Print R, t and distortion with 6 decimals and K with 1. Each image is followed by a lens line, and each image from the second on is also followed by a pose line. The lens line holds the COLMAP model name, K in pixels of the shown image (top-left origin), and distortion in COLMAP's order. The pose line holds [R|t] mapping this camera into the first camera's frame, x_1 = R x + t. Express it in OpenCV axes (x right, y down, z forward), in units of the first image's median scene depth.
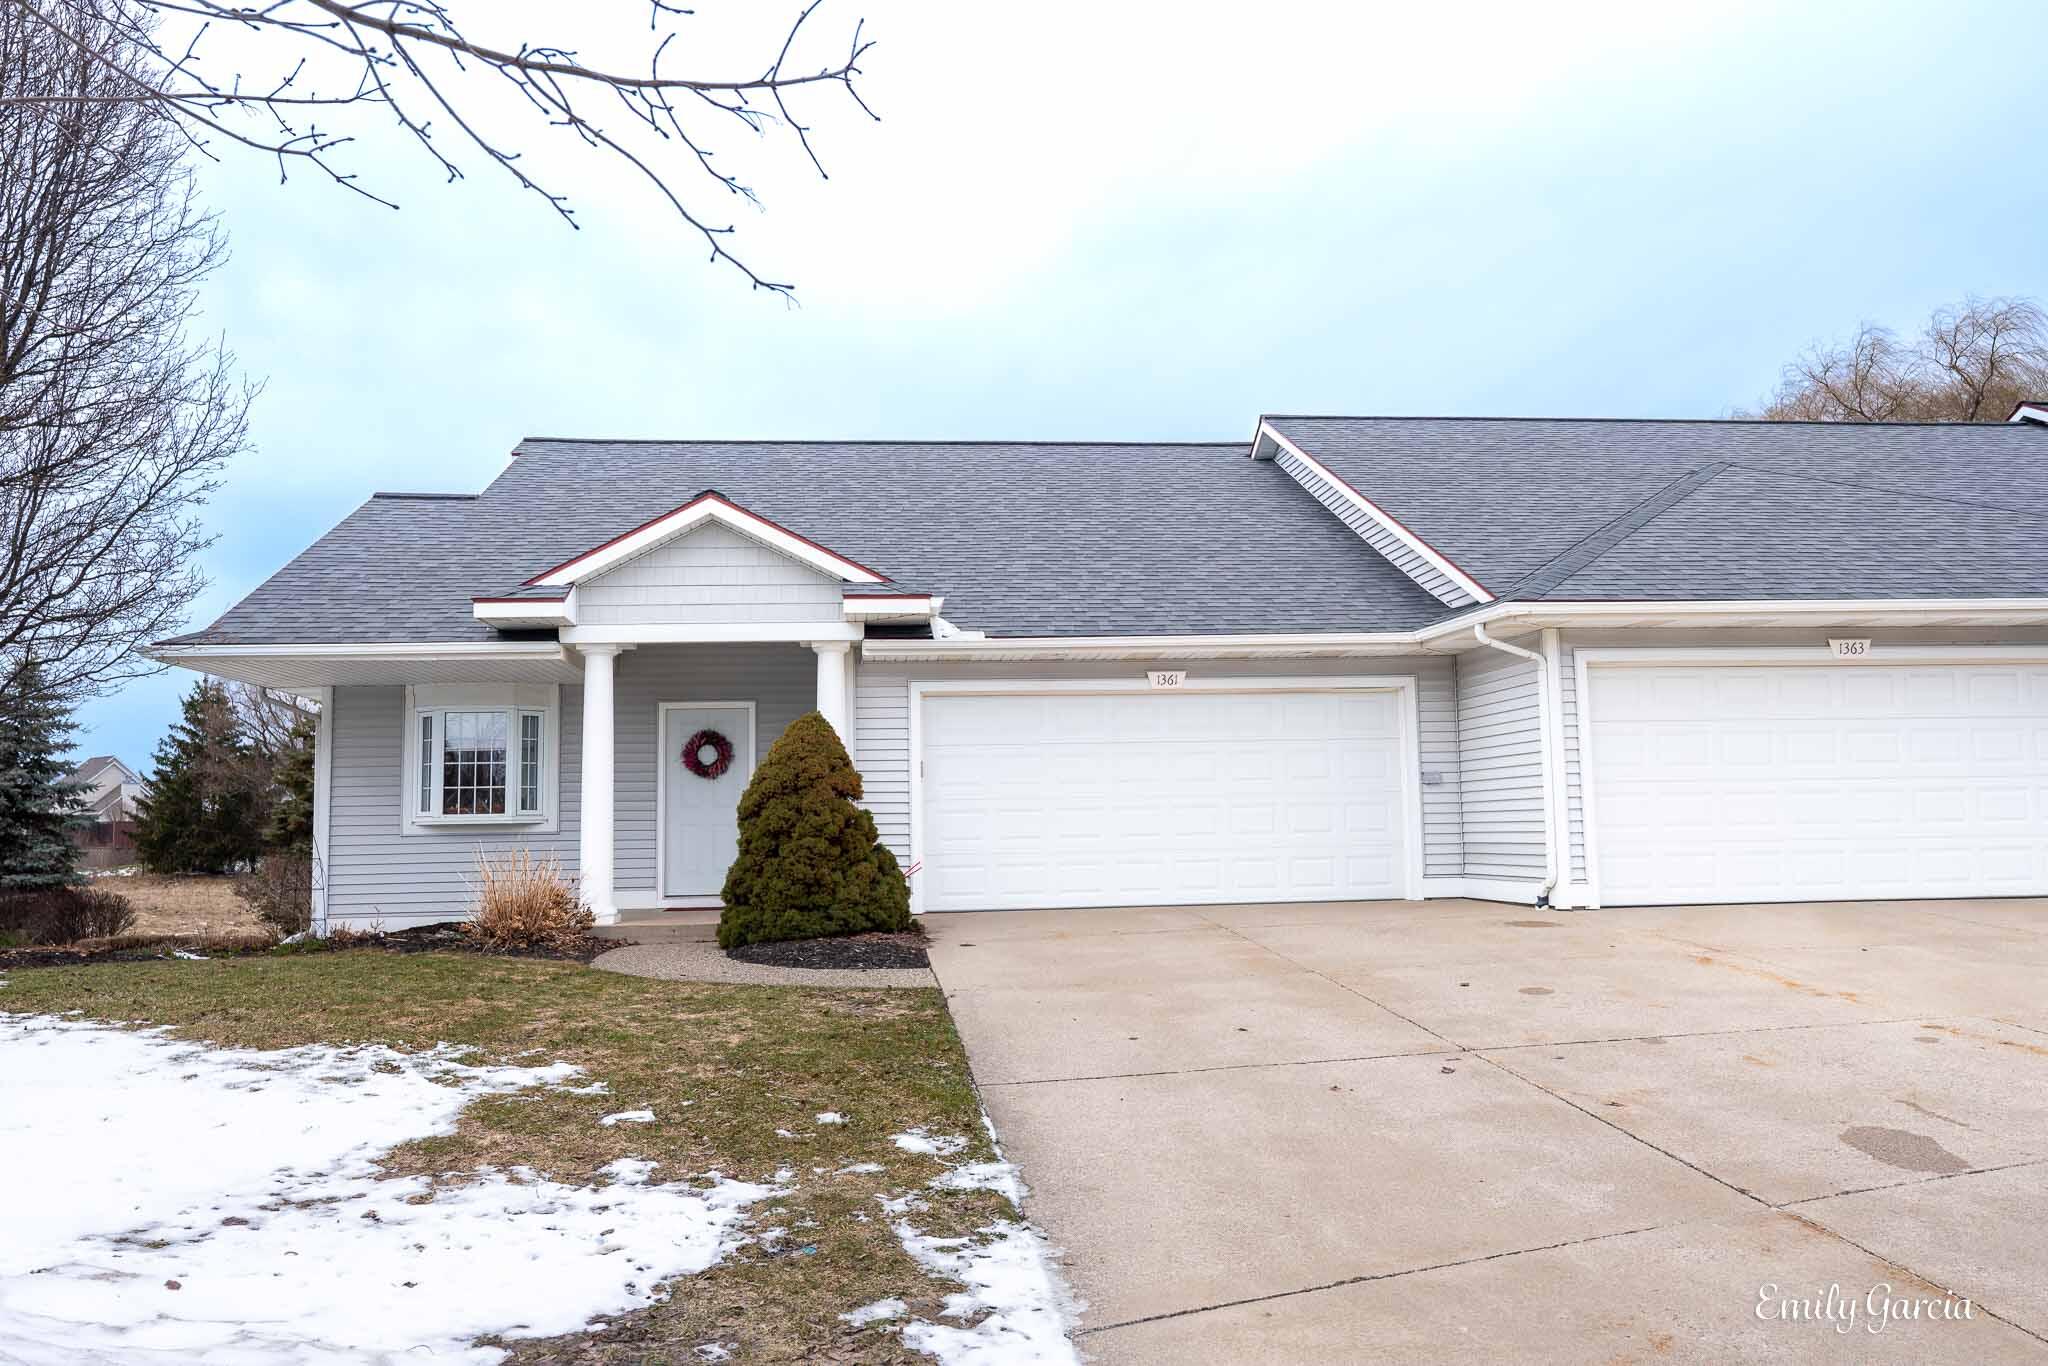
lens RADIAL K [[1496.8, 0, 1025.9], [0, 1496.8, 683.2], [0, 0, 1]] dist [-0.005879, -0.001182]
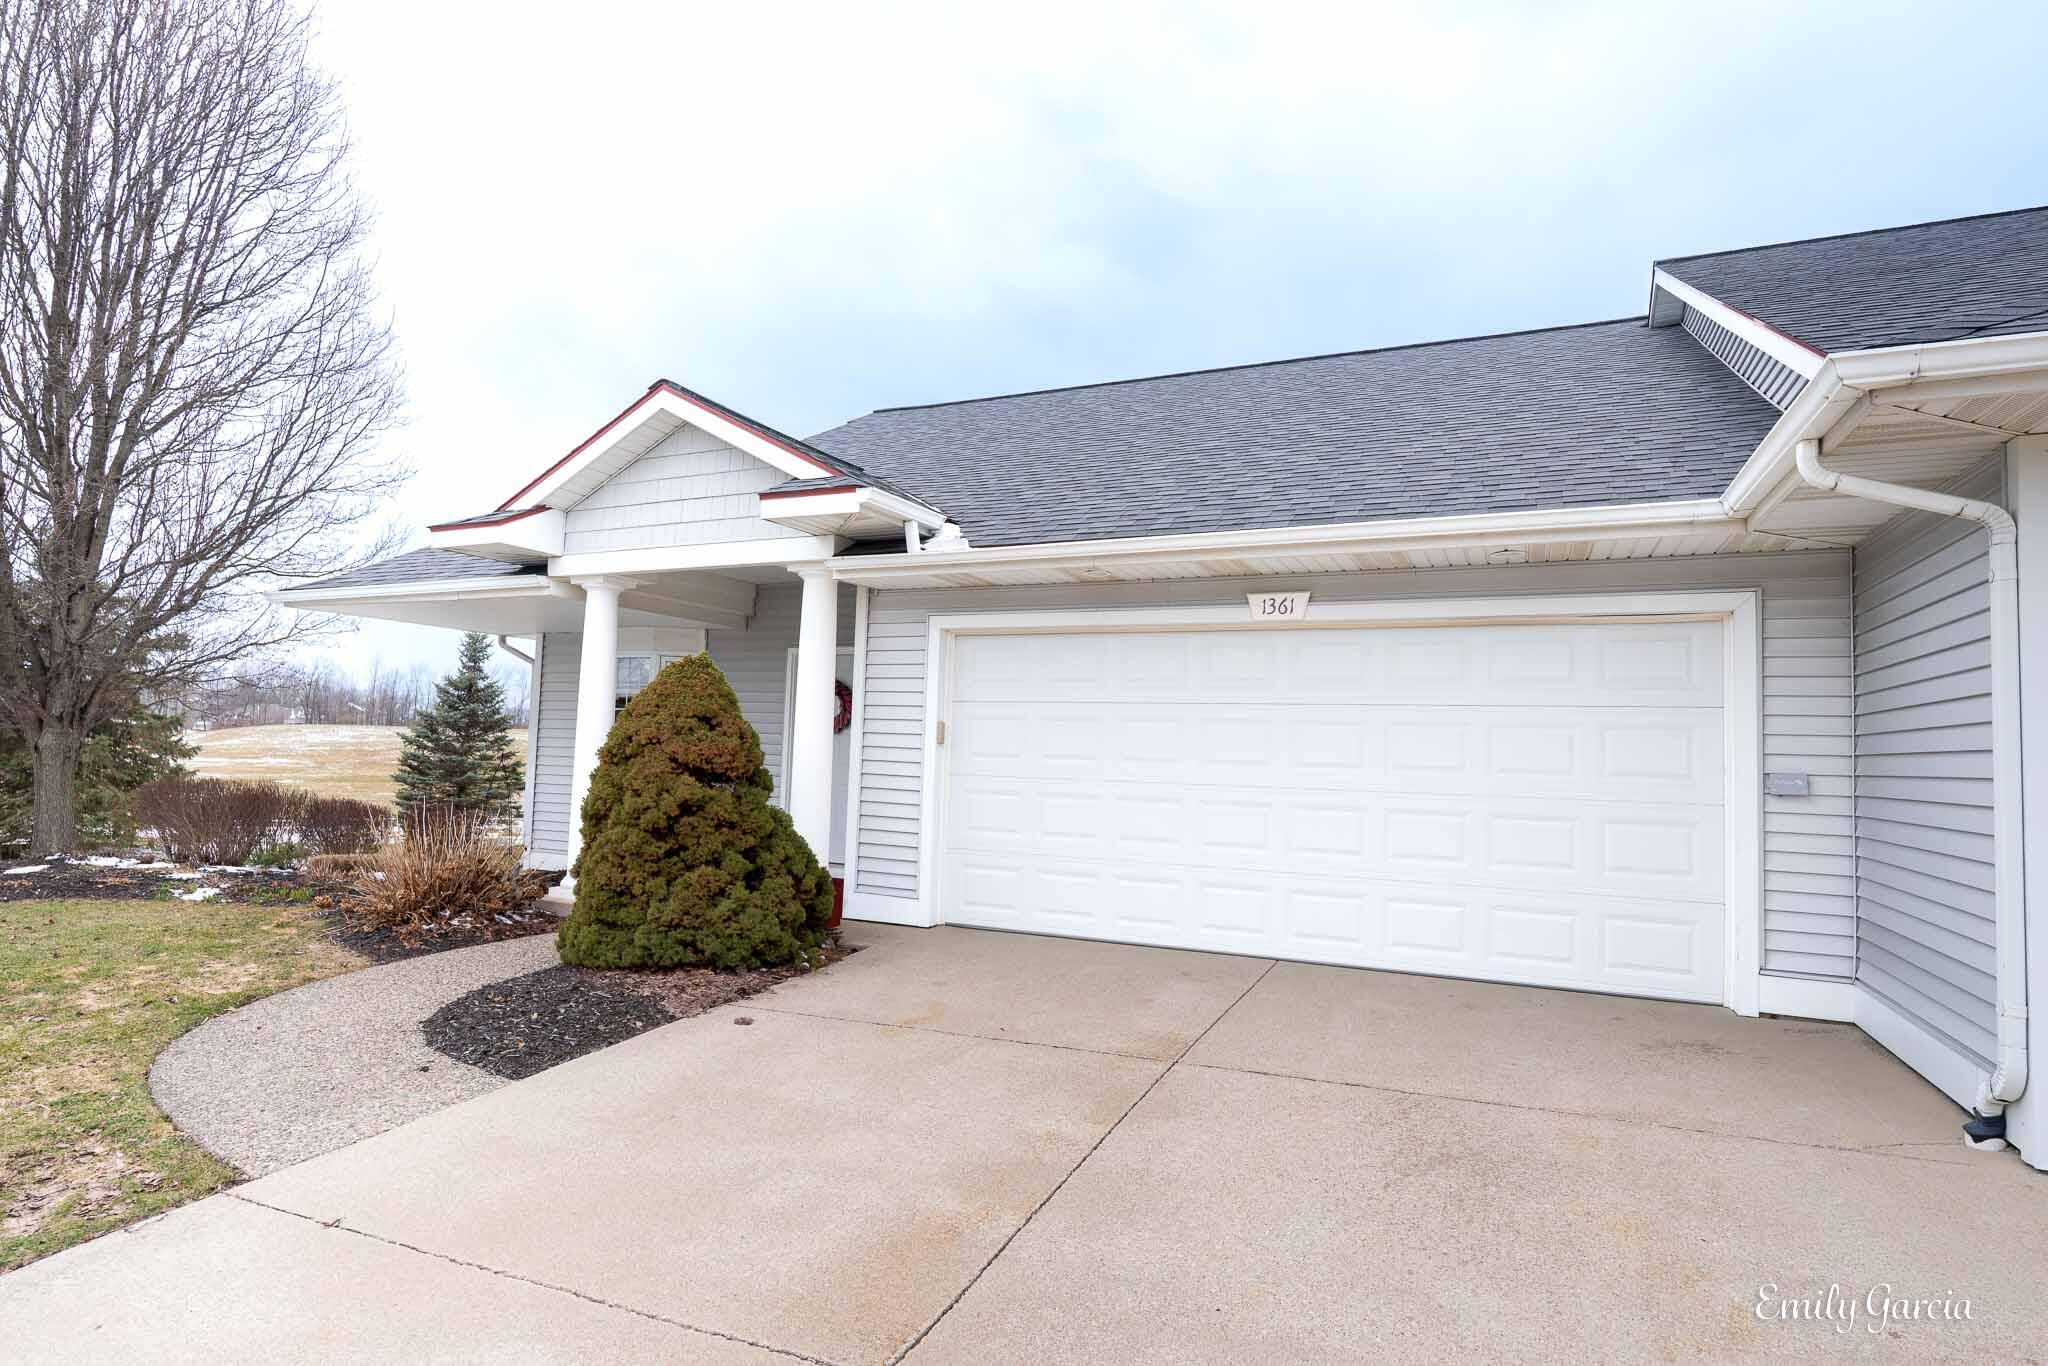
lens RADIAL K [[1085.8, 0, 1021.6], [0, 1085.8, 681.2], [0, 0, 1]] dist [-0.003603, -0.000320]
pose [[0.860628, 0.012083, -0.509091, 0.236643], [0.001938, 0.999634, 0.027002, 0.016937], [0.509231, -0.024225, 0.860289, 0.548269]]
